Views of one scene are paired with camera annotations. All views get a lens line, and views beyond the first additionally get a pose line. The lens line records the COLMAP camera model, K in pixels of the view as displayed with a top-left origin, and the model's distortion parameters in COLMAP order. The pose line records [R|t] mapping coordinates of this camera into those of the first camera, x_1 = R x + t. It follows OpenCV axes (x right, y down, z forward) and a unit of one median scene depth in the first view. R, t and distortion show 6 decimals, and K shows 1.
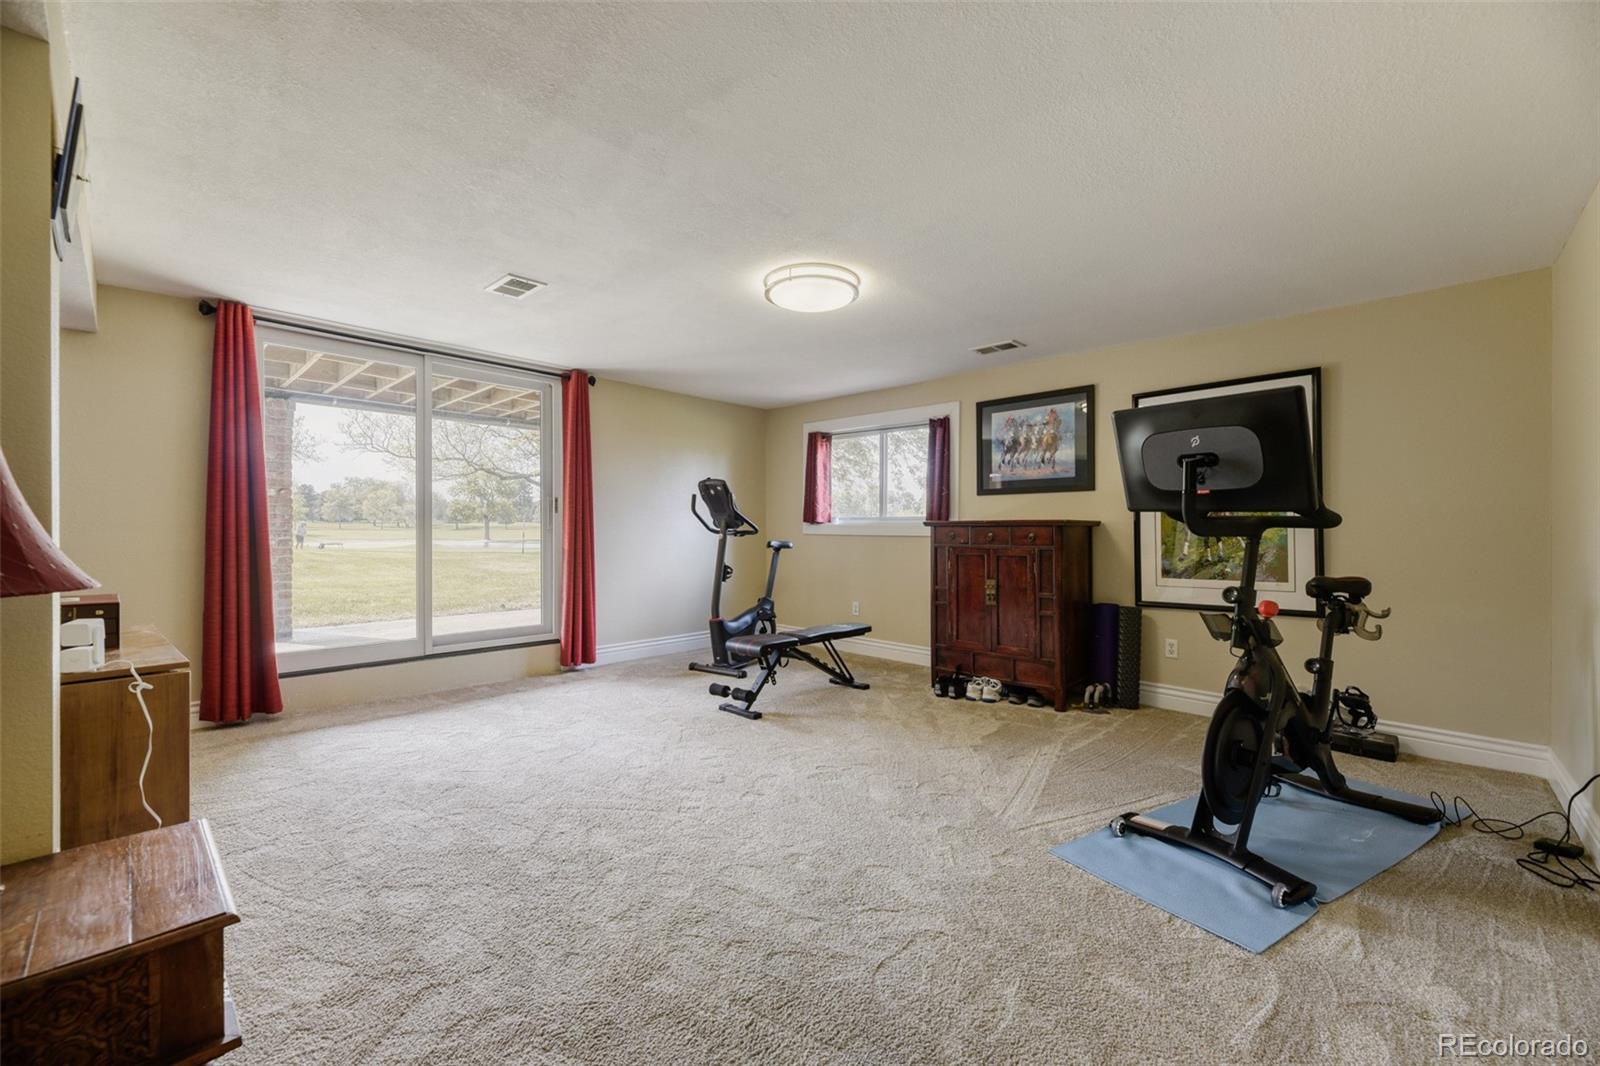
lens RADIAL K [[644.4, 0, 800.7], [0, 644.4, 526.5], [0, 0, 1]] dist [0.004166, -0.002195]
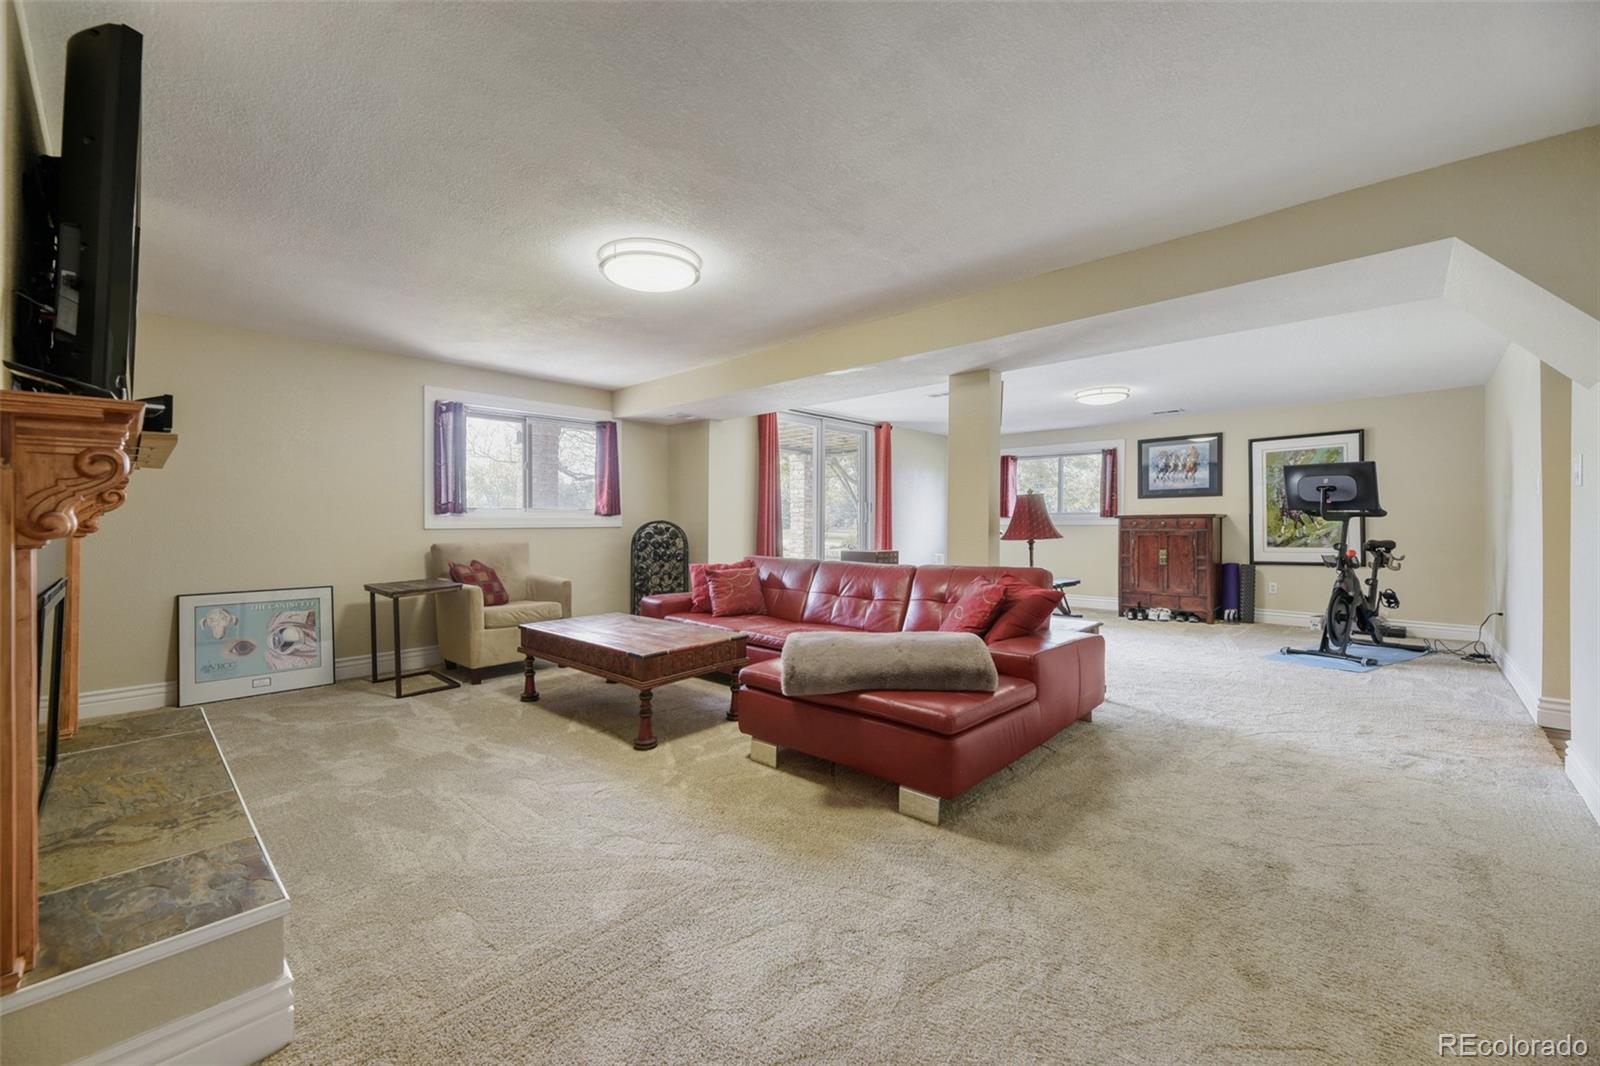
lens RADIAL K [[644.4, 0, 796.9], [0, 644.4, 527.6], [0, 0, 1]] dist [0.004166, -0.002195]
pose [[0.999951, -0.008764, 0.004674, -0.682270], [0.008717, 0.999911, 0.010063, -0.000585], [-0.004762, -0.010022, 0.999938, -0.693312]]
